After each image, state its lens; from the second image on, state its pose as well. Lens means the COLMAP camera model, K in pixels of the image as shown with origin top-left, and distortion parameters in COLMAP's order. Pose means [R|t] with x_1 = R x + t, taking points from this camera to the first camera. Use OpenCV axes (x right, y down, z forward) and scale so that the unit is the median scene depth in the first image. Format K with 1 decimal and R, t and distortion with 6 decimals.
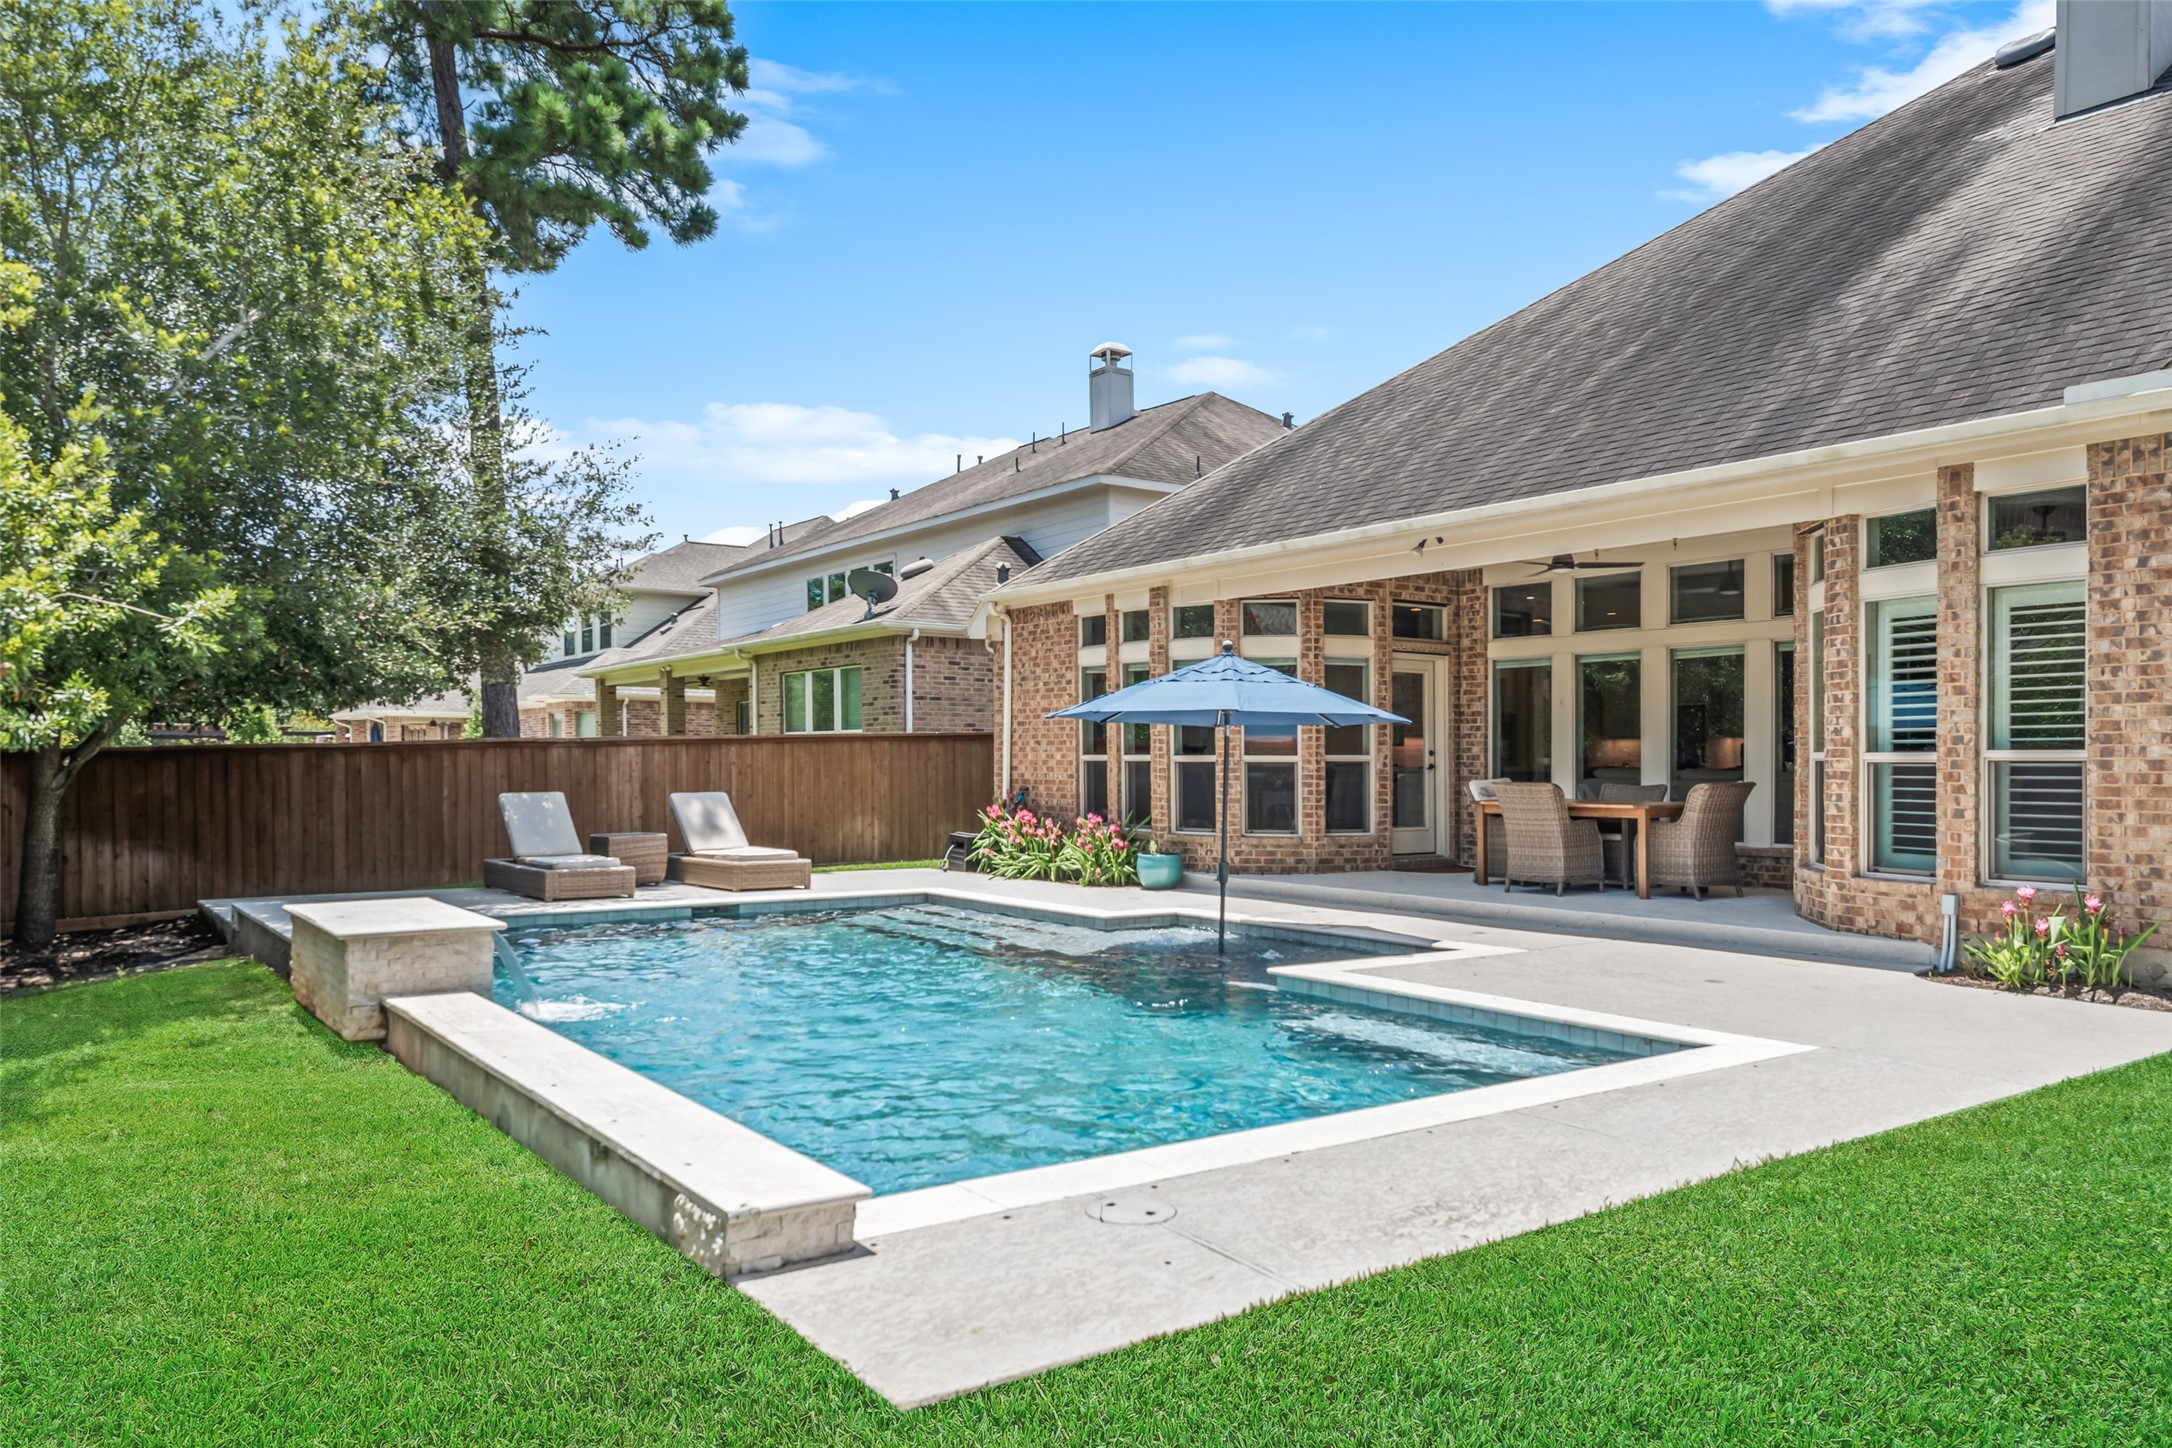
lens RADIAL K [[1484.8, 0, 1101.9], [0, 1484.8, 796.9], [0, 0, 1]] dist [0.000166, 0.012486]
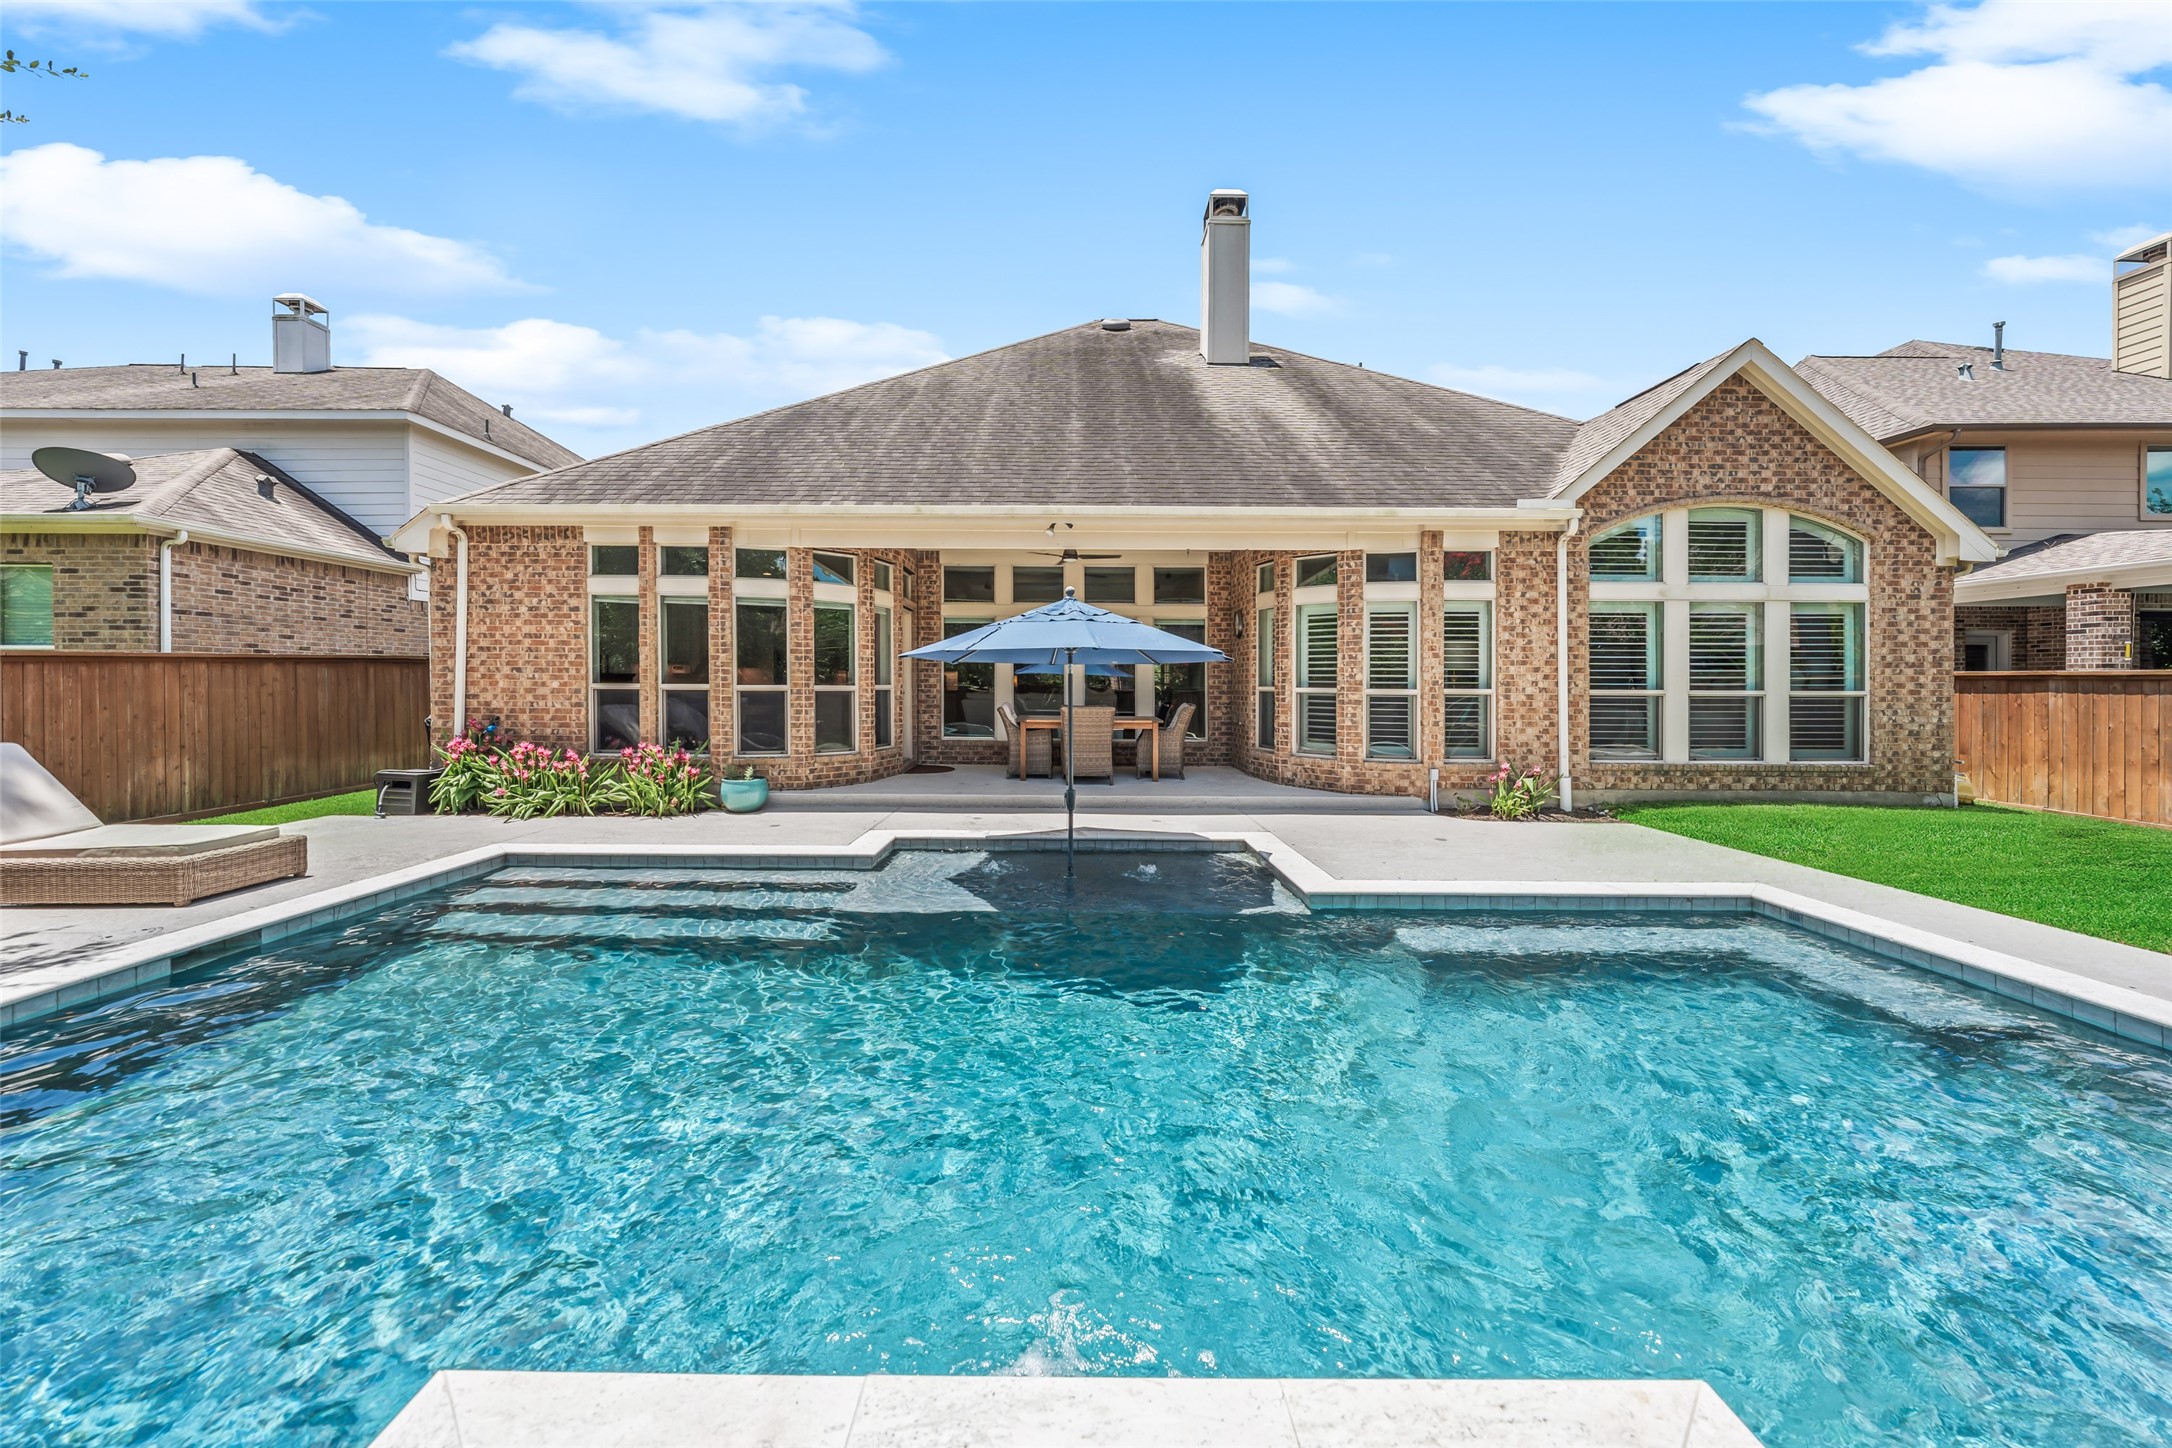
lens RADIAL K [[795.1, 0, 1110.3], [0, 795.1, 689.3], [0, 0, 1]] dist [-0.002598, -0.000693]
pose [[0.592096, -0.003020, 0.805862, -0.296567], [0.013513, 0.999890, -0.006181, -0.020291], [-0.805754, 0.014549, 0.592071, 0.509419]]
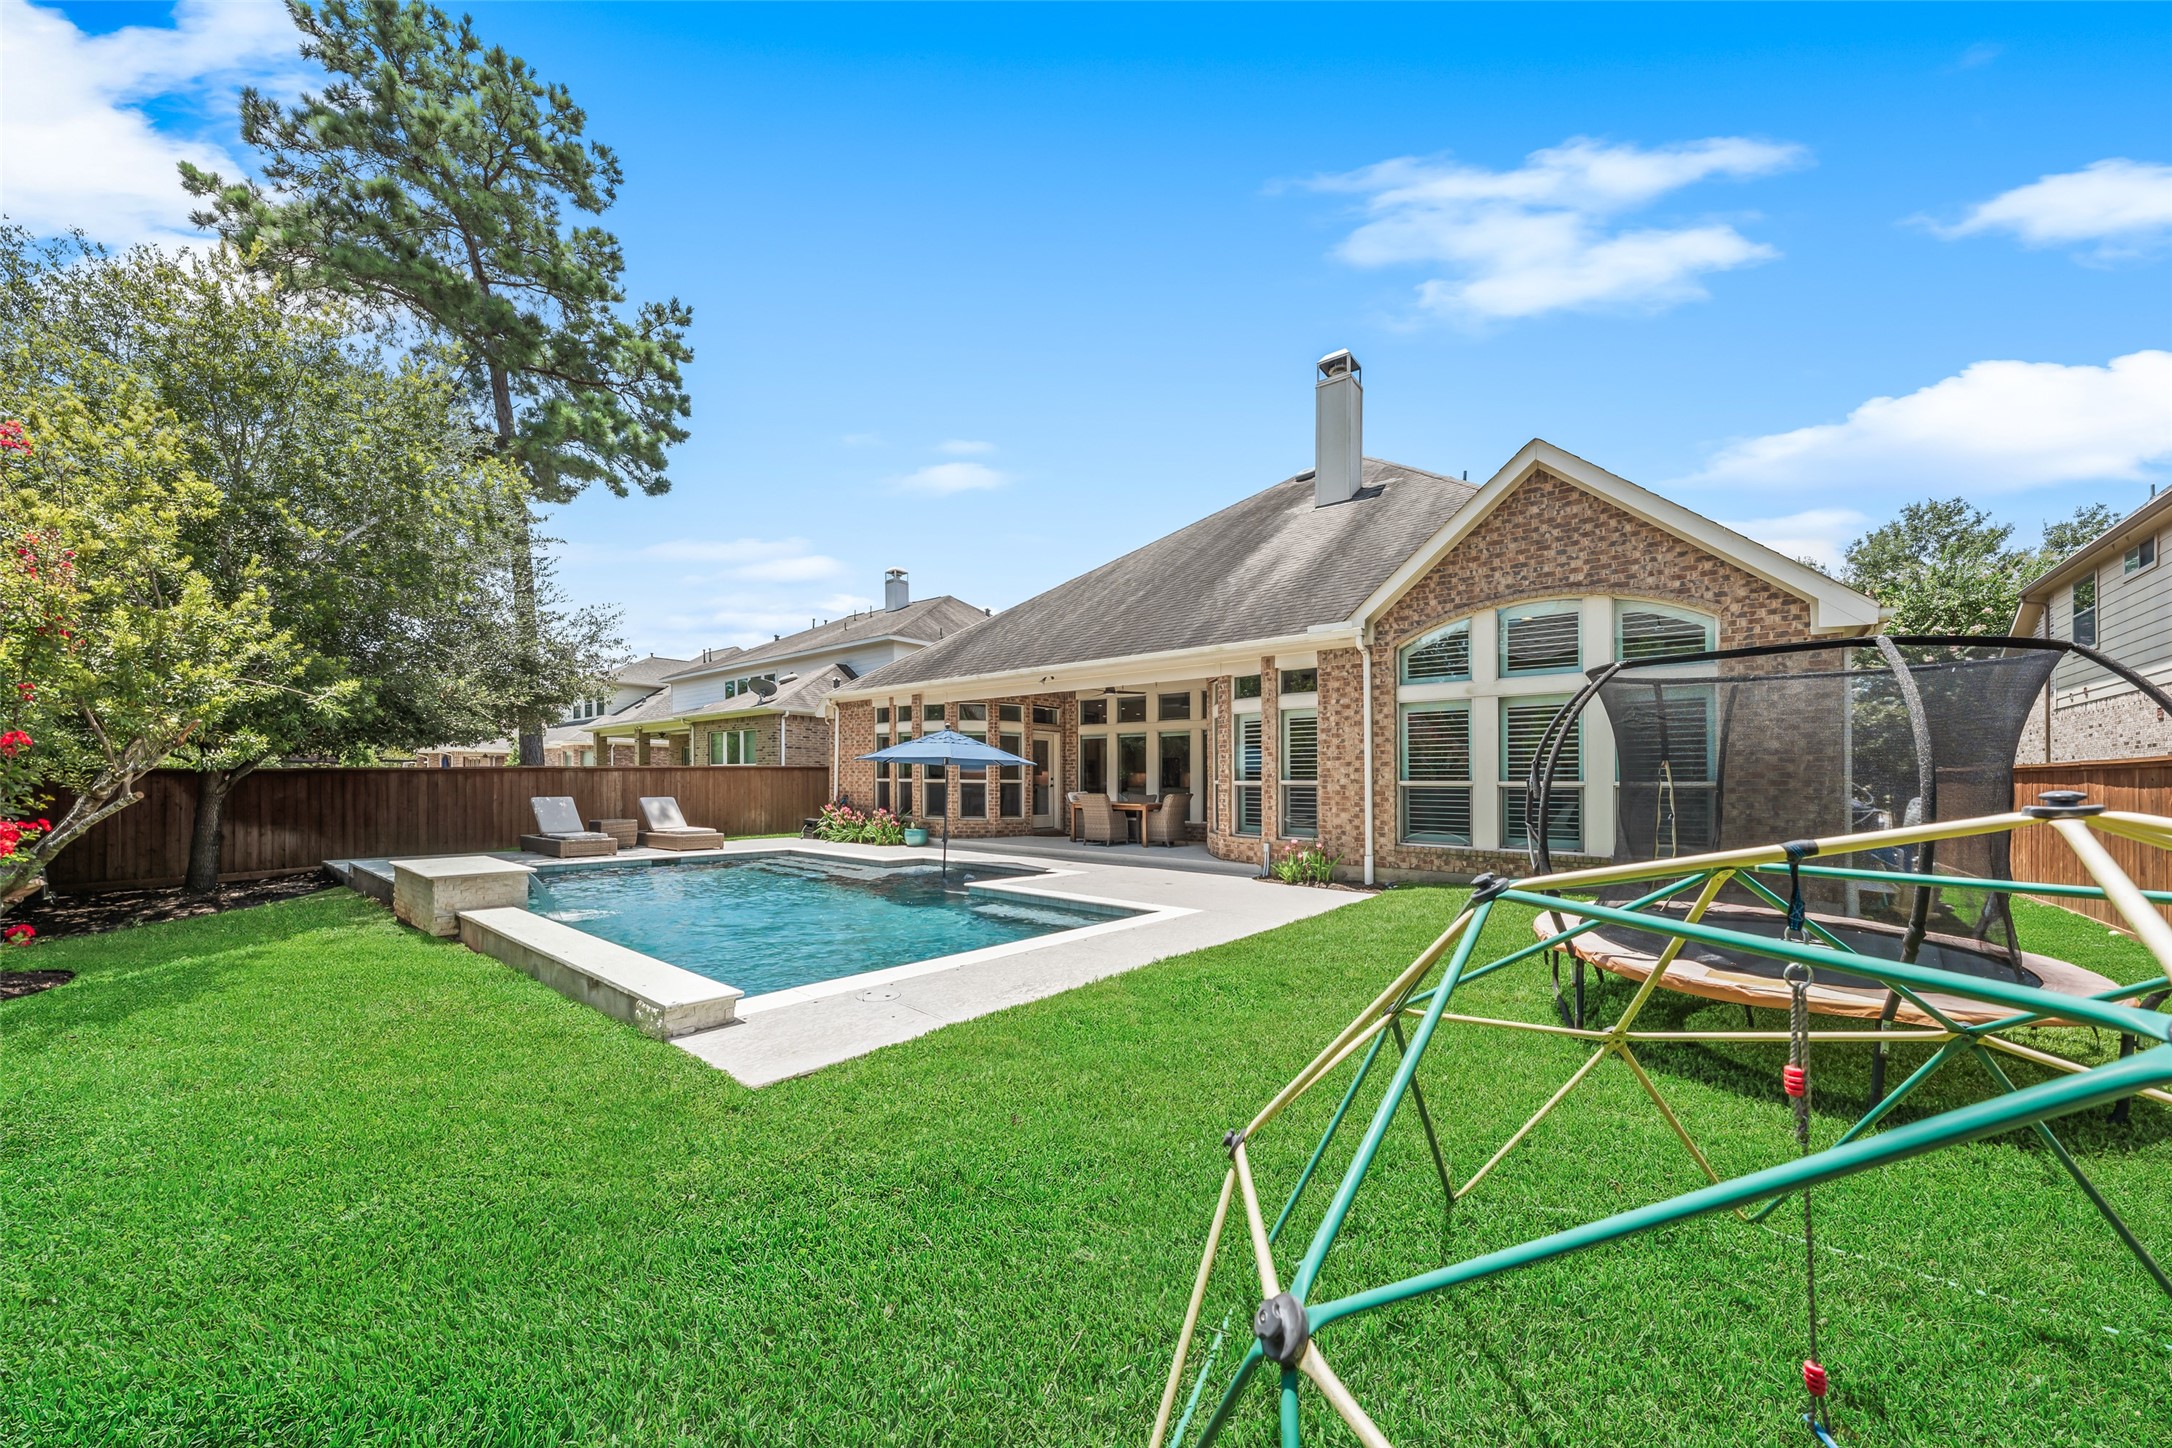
lens RADIAL K [[748.7, 0, 1092.9], [0, 748.7, 790.0], [0, 0, 1]] dist [-0.001074, -0.000051]
pose [[0.966323, 0.004891, 0.257284, 0.010510], [-0.001418, 0.999905, -0.013684, 0.000010], [-0.257327, 0.012858, 0.966239, -0.030454]]
